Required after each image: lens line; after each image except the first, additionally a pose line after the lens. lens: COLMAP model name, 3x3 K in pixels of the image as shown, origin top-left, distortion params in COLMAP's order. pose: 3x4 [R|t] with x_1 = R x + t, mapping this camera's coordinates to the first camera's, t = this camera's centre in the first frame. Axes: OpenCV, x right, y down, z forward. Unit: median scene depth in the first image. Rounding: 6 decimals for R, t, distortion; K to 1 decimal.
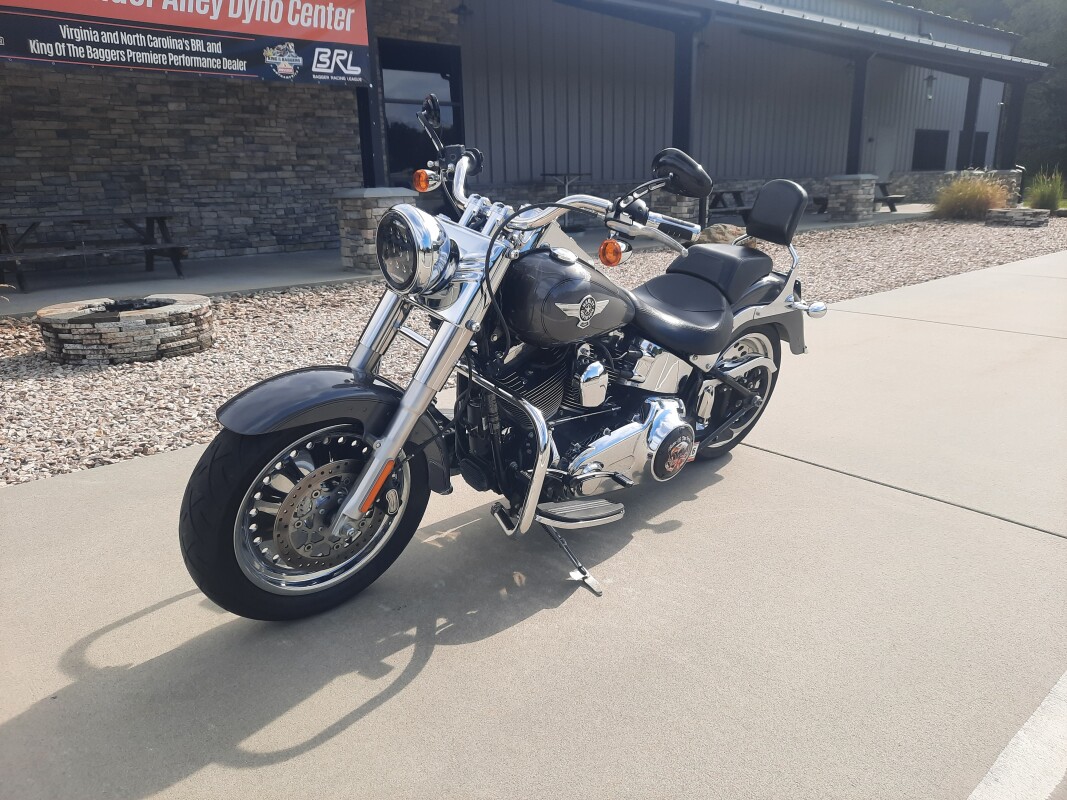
lens RADIAL K [[767.6, 0, 535.4], [0, 767.6, 415.8], [0, 0, 1]] dist [0.002333, 0.004493]
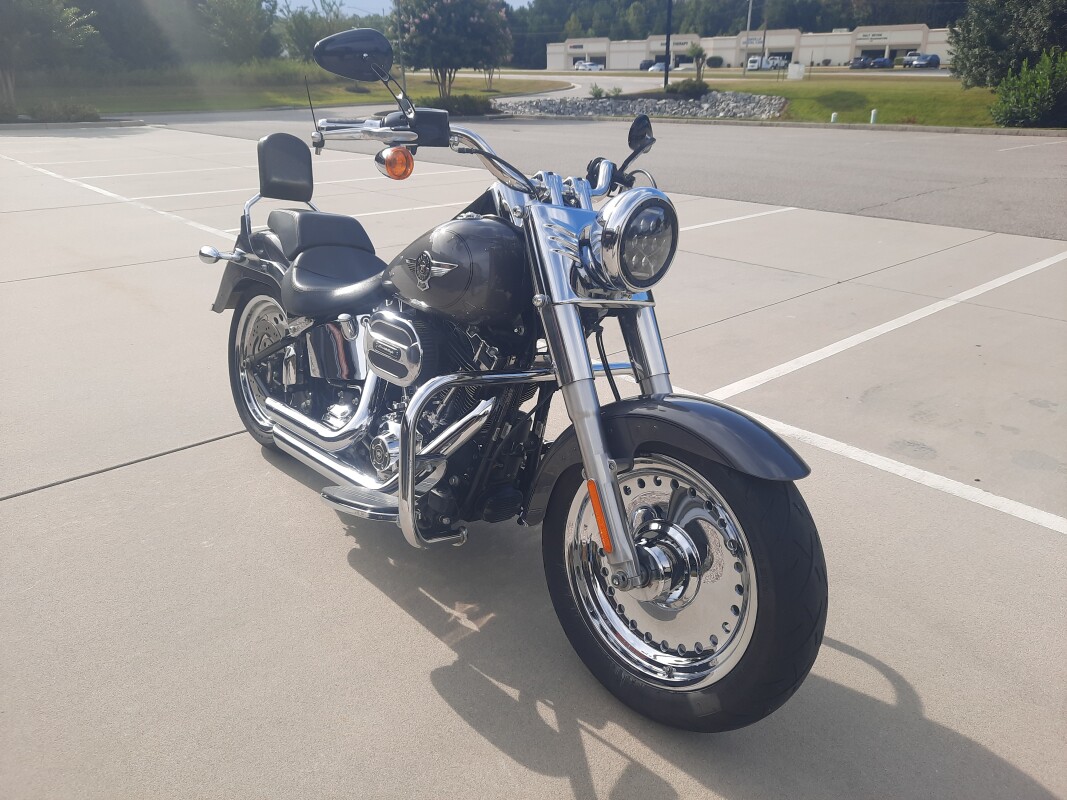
lens RADIAL K [[782.8, 0, 533.5], [0, 782.8, 400.0], [0, 0, 1]] dist [-0.001350, 0.010538]
pose [[-0.005279, -0.364924, 0.931022, -0.390149], [0.297547, 0.888292, 0.349862, -0.147065], [-0.954693, 0.278870, 0.103893, 0.394686]]
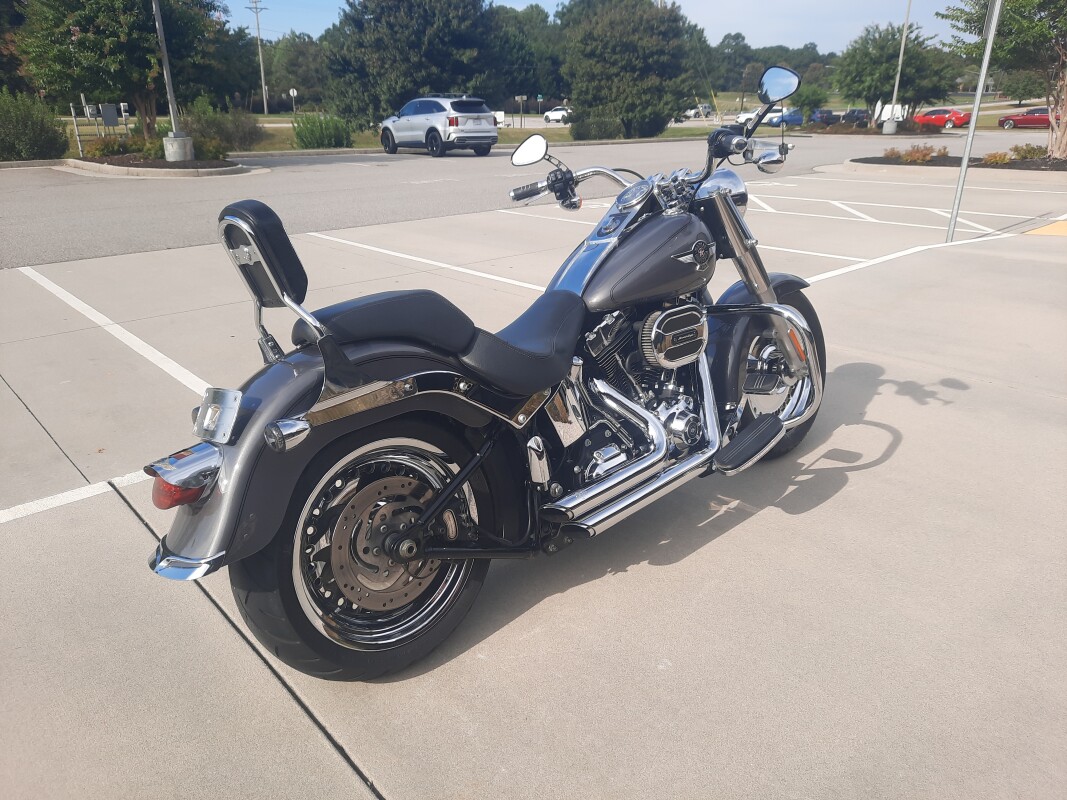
lens RADIAL K [[782.8, 0, 533.5], [0, 782.8, 400.0], [0, 0, 1]] dist [-0.001350, 0.010538]
pose [[-0.999555, 0.028780, -0.007859, 0.070822], [0.017989, 0.791558, 0.610830, -0.299228], [0.023800, 0.610416, -0.791723, 0.868816]]
